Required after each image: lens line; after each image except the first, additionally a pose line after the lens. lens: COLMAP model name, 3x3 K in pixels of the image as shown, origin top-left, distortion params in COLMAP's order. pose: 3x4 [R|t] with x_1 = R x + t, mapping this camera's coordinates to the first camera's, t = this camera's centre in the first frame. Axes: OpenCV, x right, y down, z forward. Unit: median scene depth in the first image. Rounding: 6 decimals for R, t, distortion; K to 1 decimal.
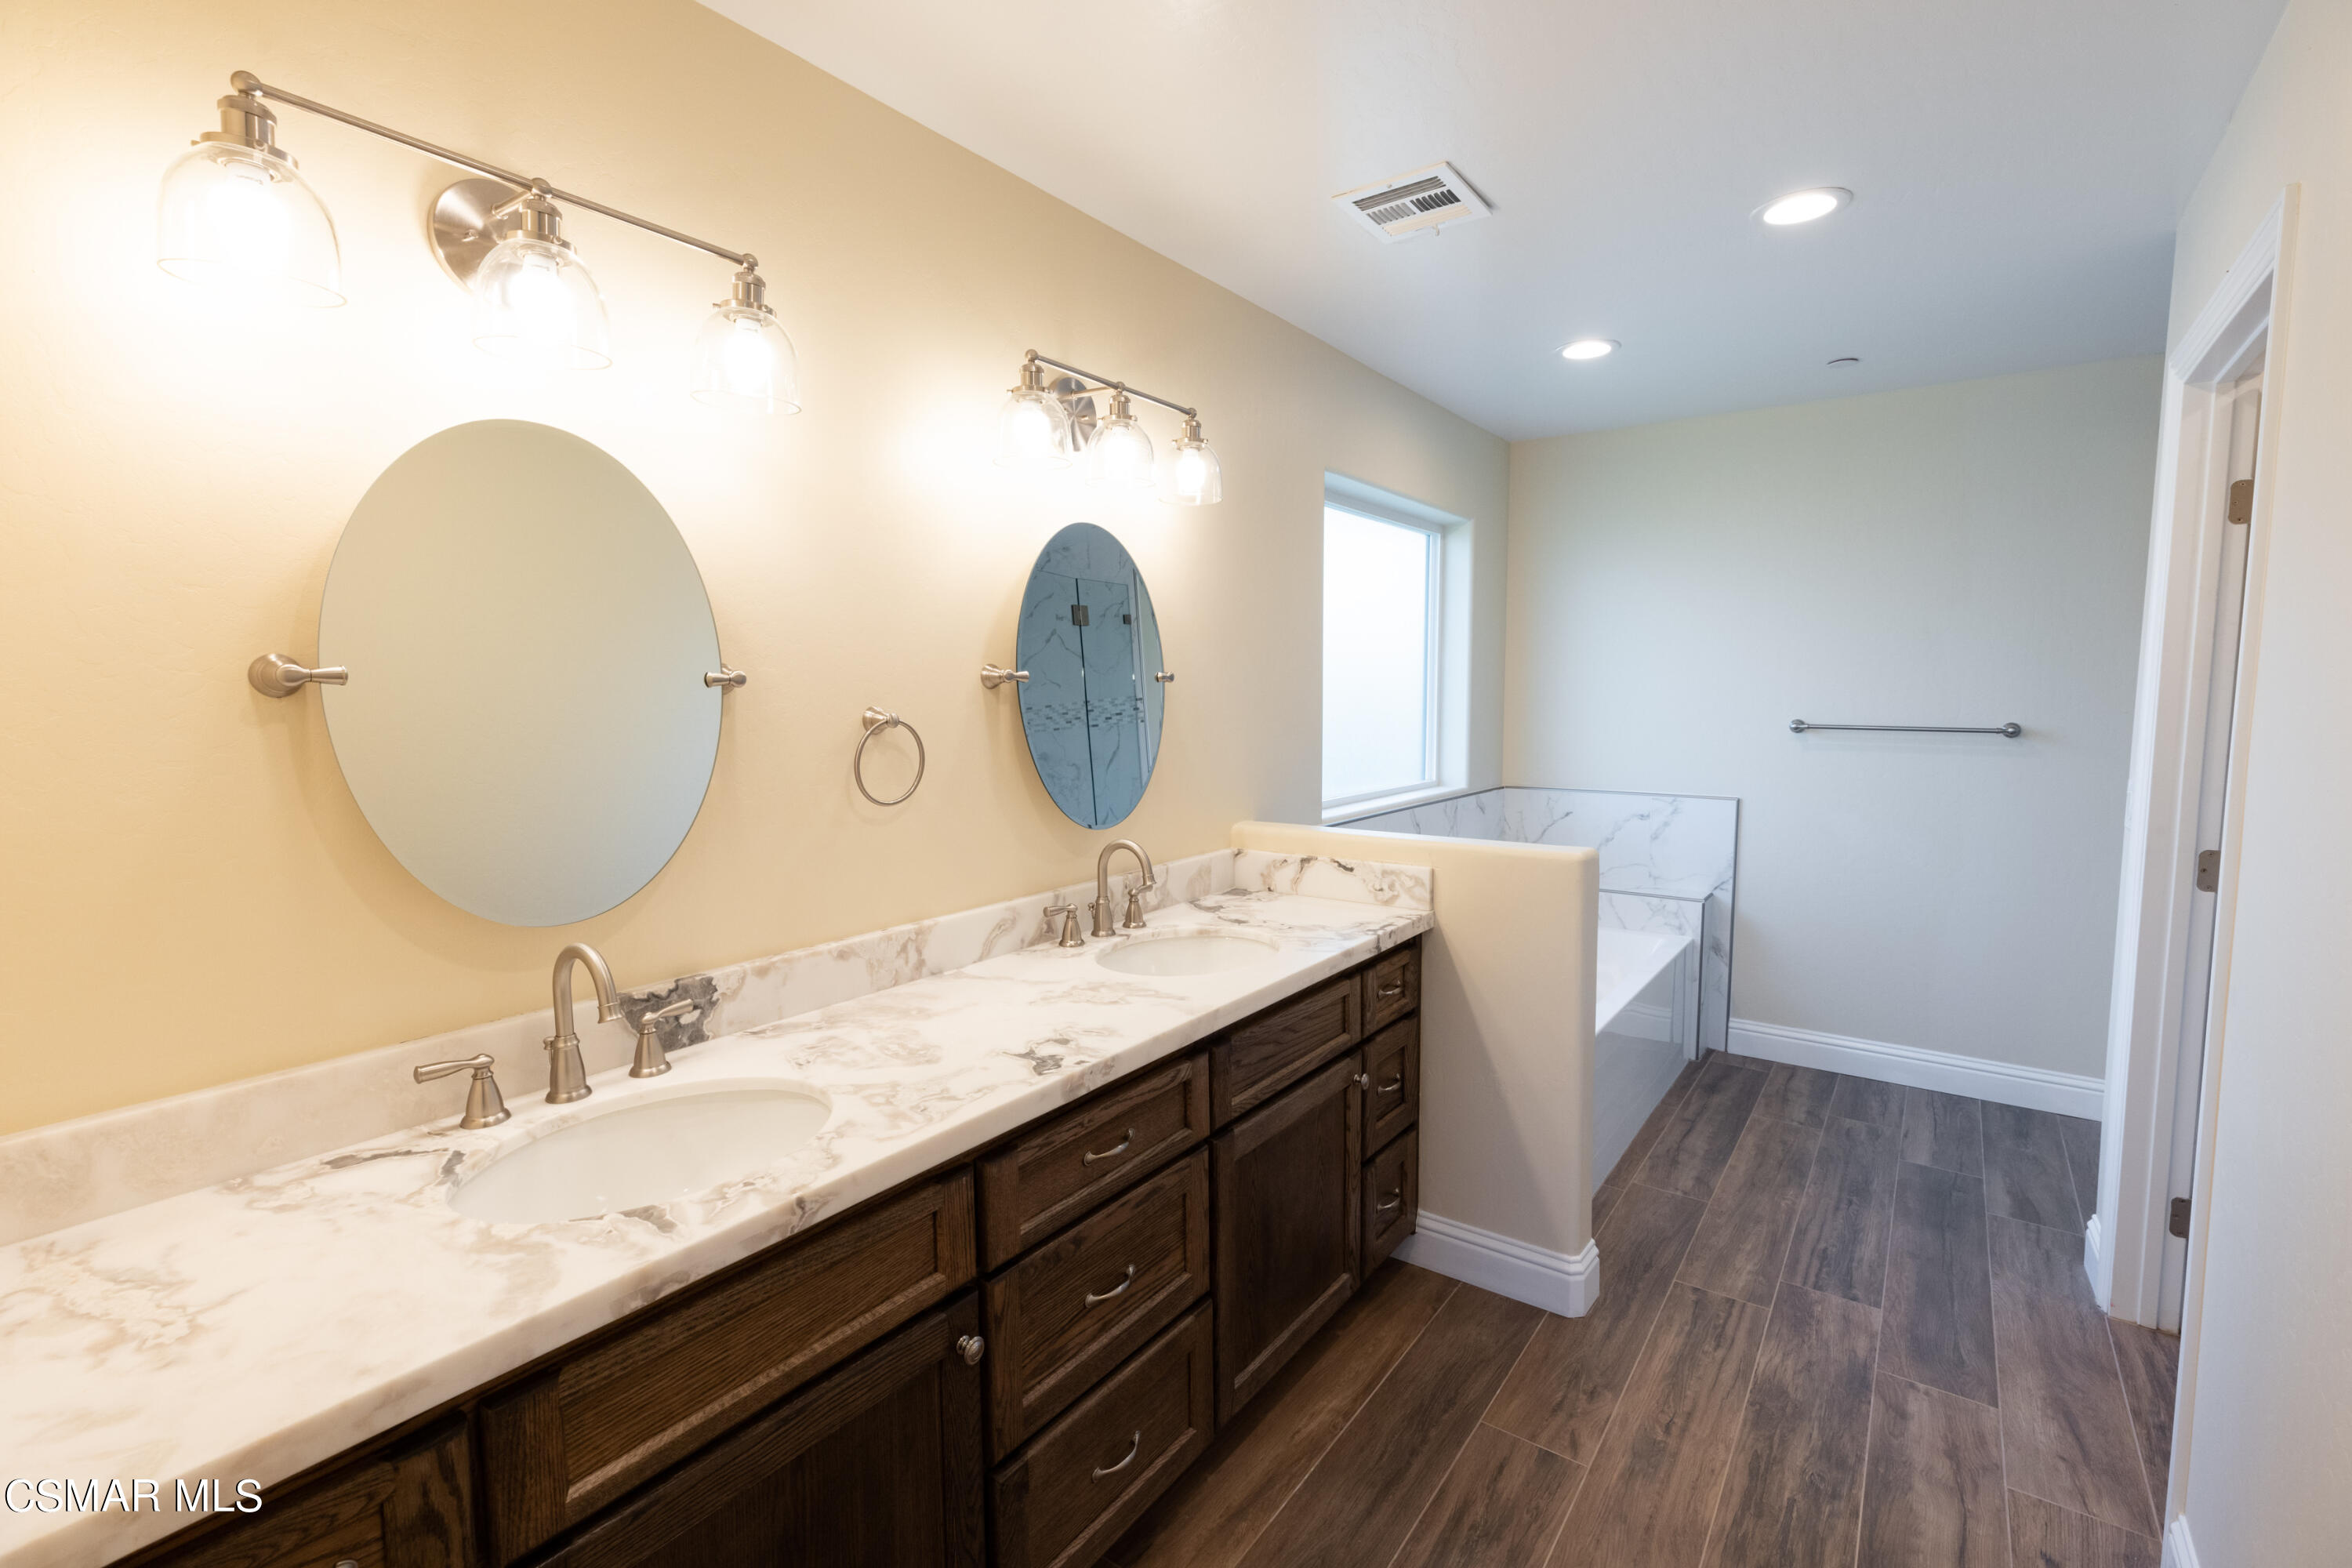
lens RADIAL K [[1053.7, 0, 1180.1], [0, 1053.7, 780.5], [0, 0, 1]] dist [0.011666, -0.000134]
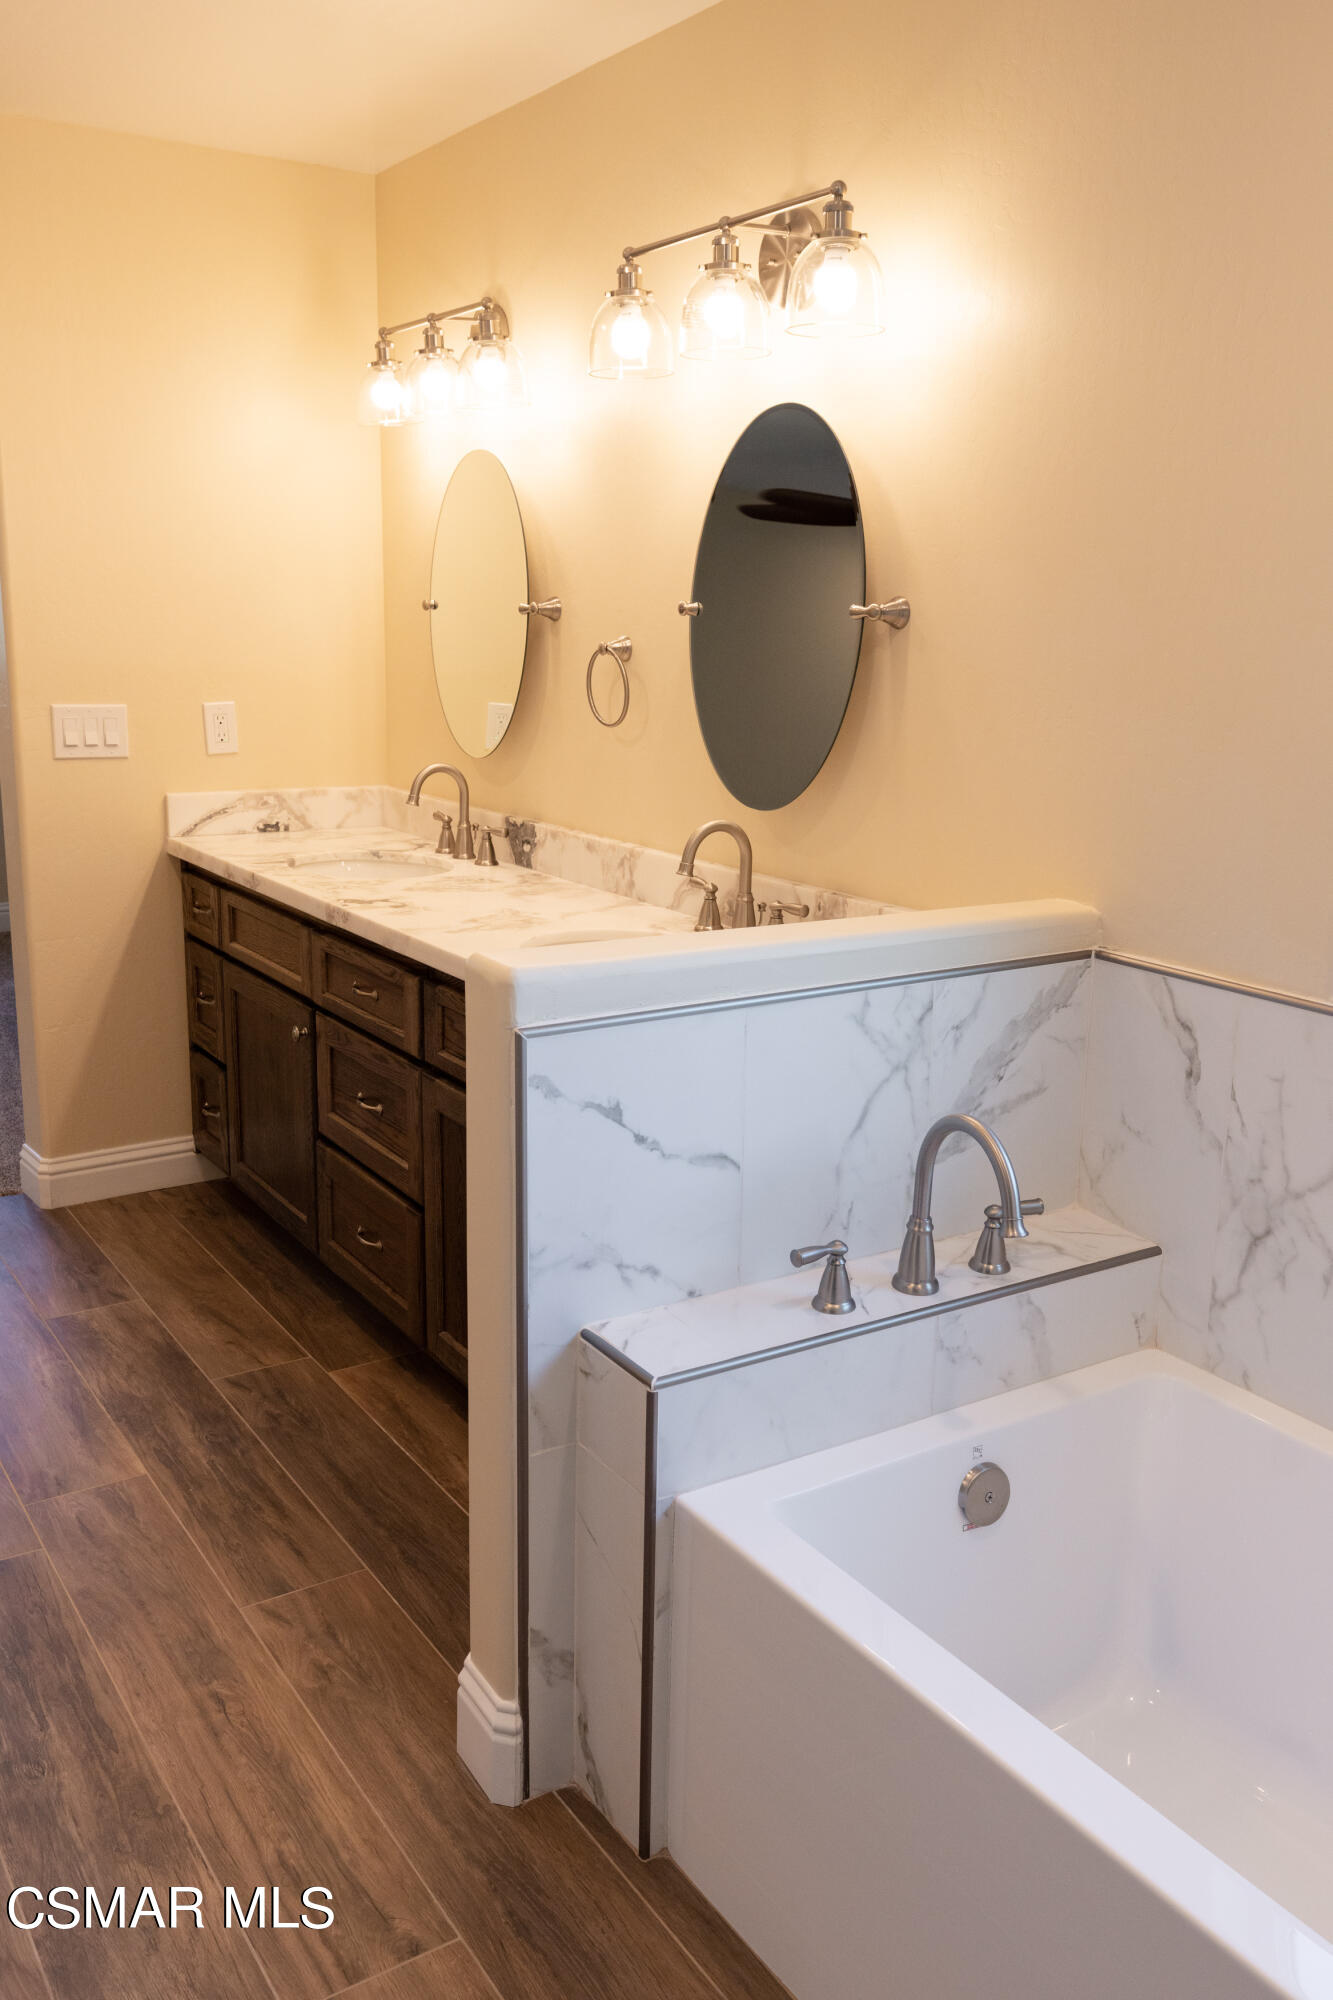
lens RADIAL K [[1715.8, 0, 670.0], [0, 1715.8, 998.1], [0, 0, 1]] dist [-0.001947, 0.023280]
pose [[-0.368008, 0.205408, -0.906850, 1.348141], [-0.099586, 0.960977, 0.258081, -0.169029], [0.924474, 0.185285, -0.333192, 1.644380]]
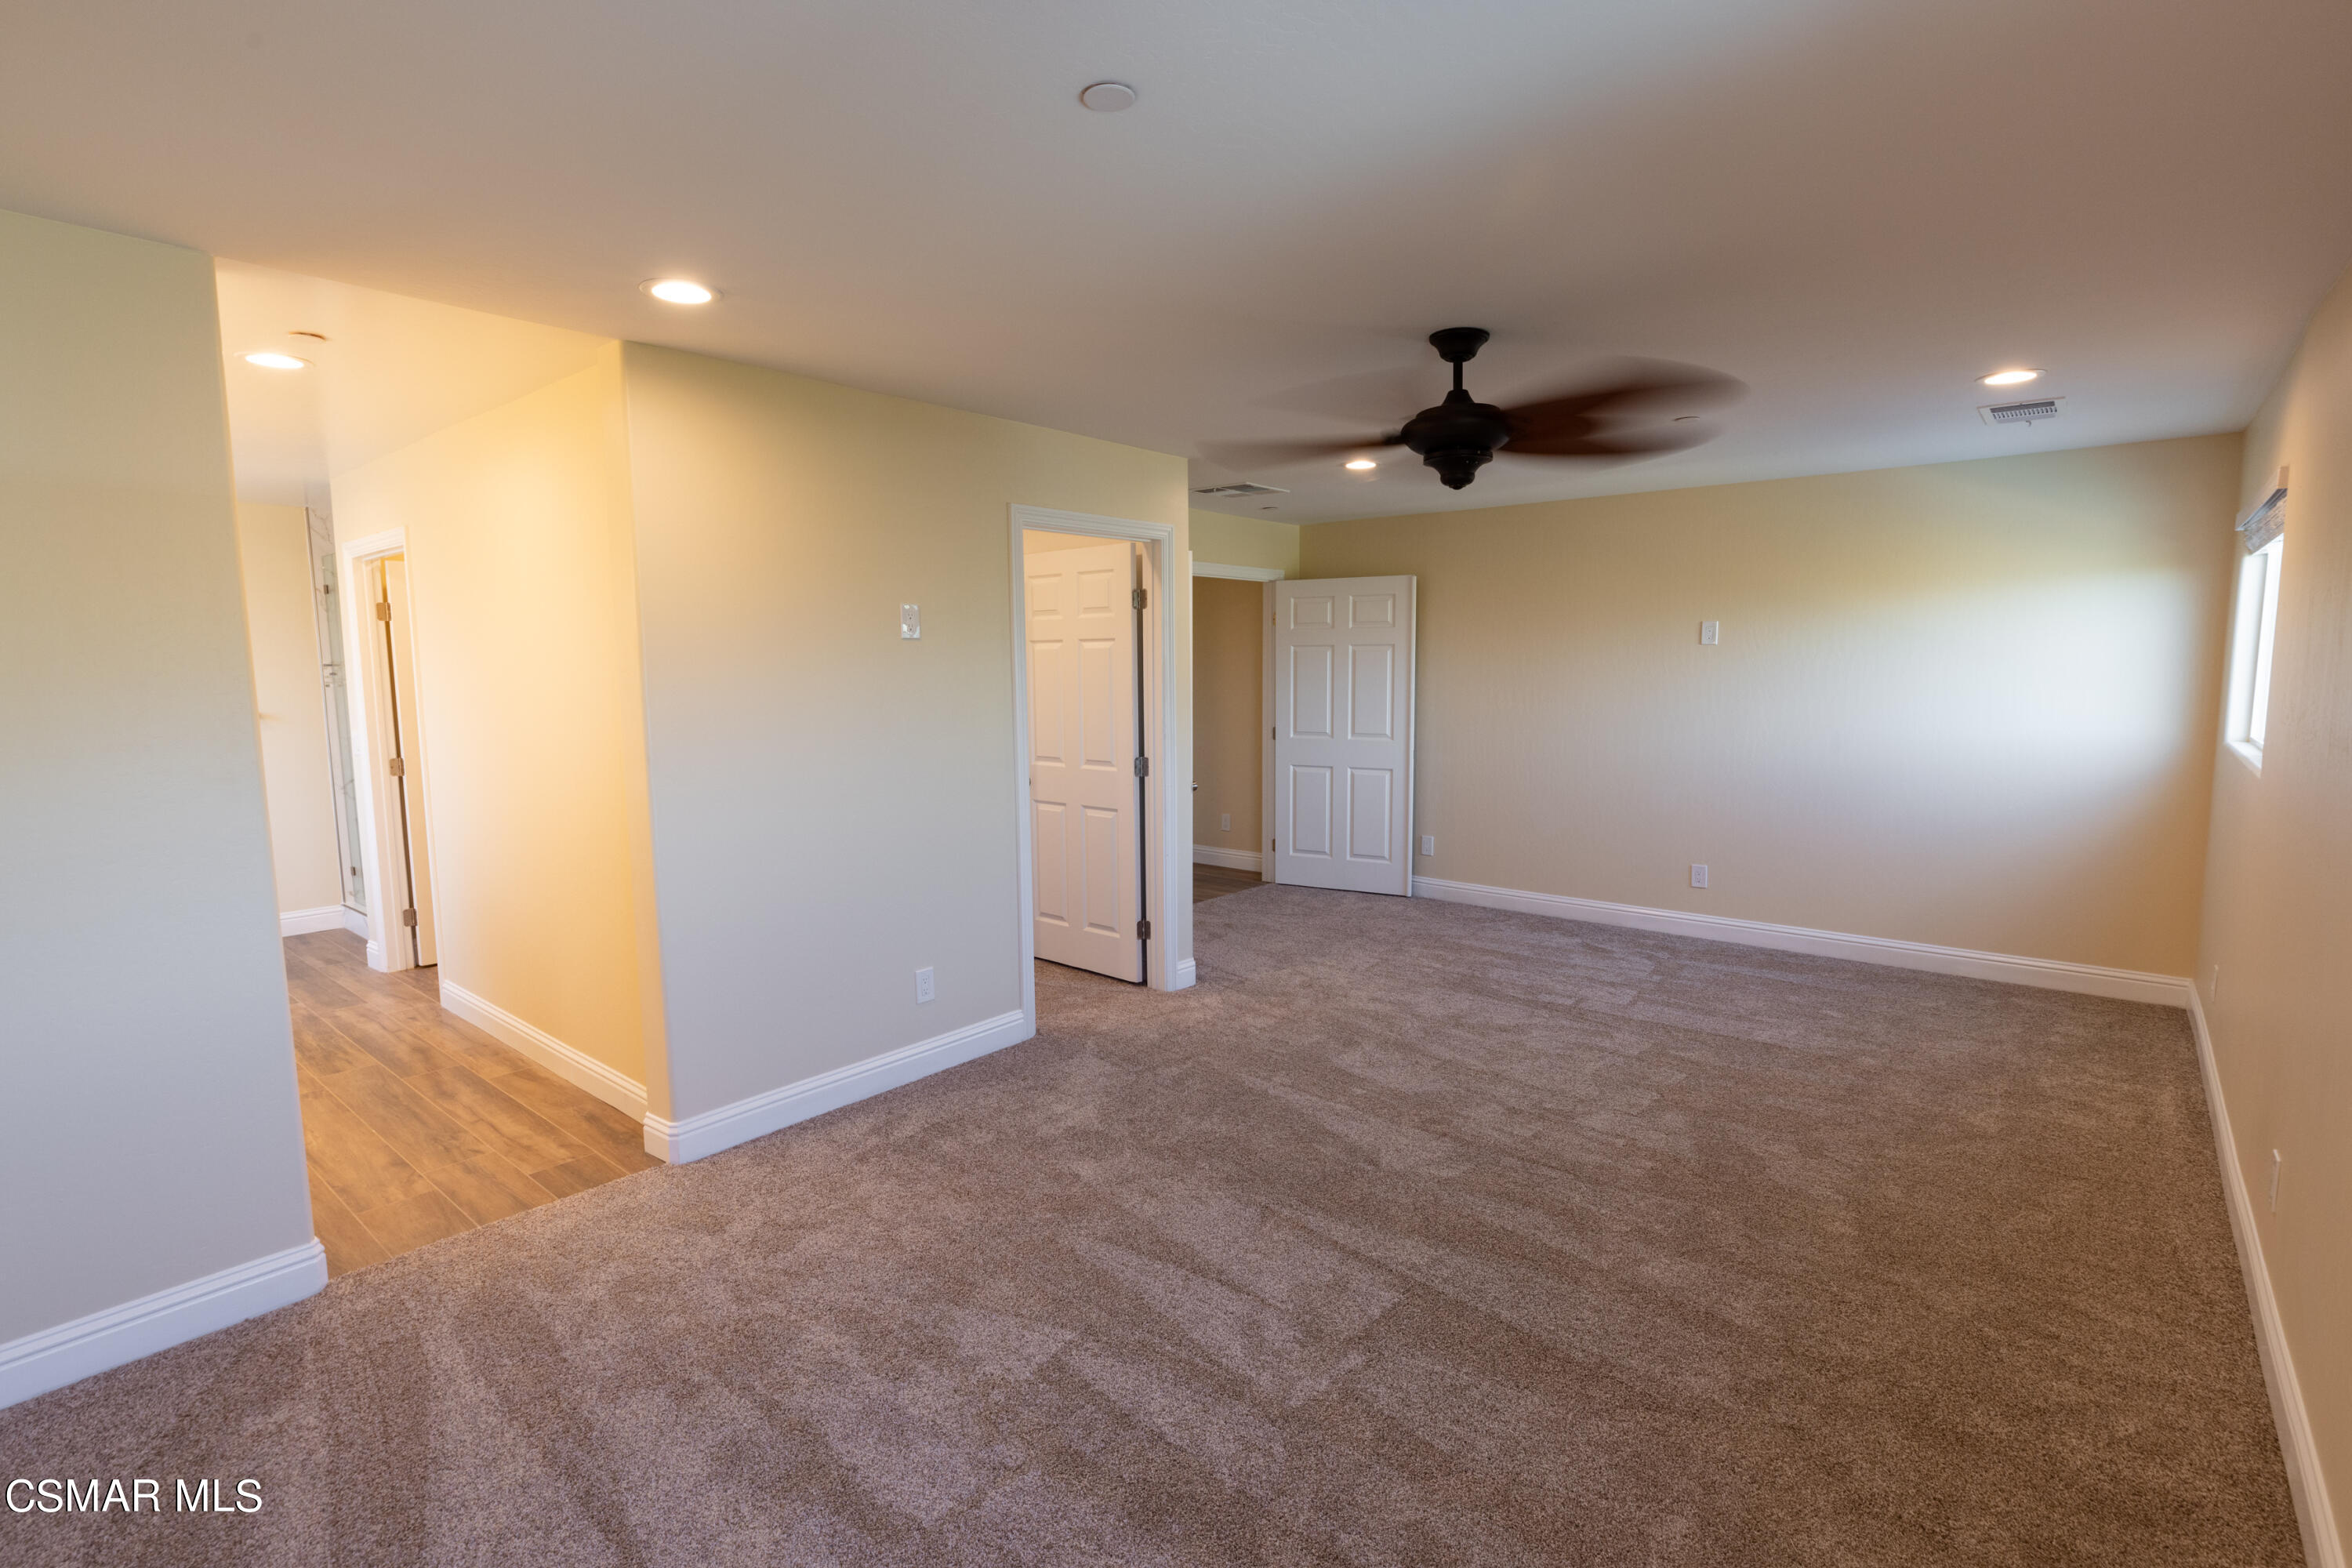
lens RADIAL K [[1108.8, 0, 1174.4], [0, 1108.8, 784.5], [0, 0, 1]] dist [-0.000676, -0.000067]
pose [[0.072663, -0.101266, 0.992202, -1.567731], [0.104204, 0.990158, 0.093427, 0.082764], [-0.991898, 0.096603, 0.082500, -1.063770]]
